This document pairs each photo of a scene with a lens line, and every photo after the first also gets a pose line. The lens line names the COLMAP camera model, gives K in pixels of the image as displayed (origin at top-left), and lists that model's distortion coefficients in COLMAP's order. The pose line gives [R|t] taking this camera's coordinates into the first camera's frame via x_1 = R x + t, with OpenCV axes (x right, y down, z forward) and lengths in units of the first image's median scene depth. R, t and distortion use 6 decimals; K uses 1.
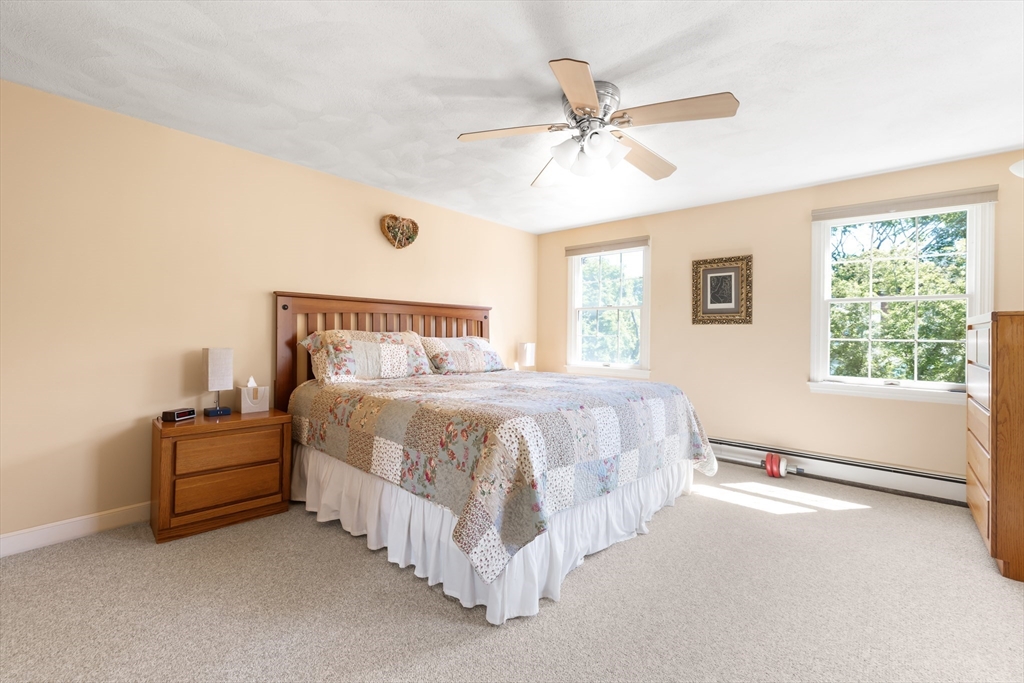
lens RADIAL K [[433.9, 0, 507.4], [0, 433.9, 336.0], [0, 0, 1]] dist [0.002384, 0.000221]
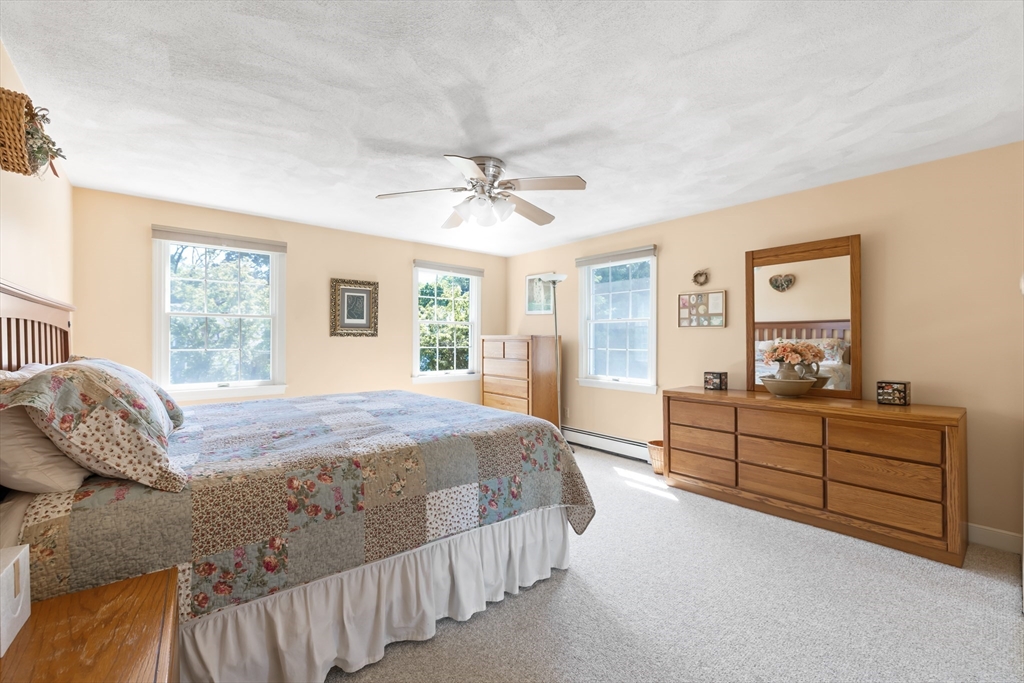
lens RADIAL K [[433.9, 0, 506.8], [0, 433.9, 343.0], [0, 0, 1]] dist [0.002384, 0.000221]
pose [[0.146147, -0.021279, 0.989034, -0.920904], [0.004424, 0.999773, 0.020857, -0.050716], [-0.989253, 0.001327, 0.146208, 0.647922]]
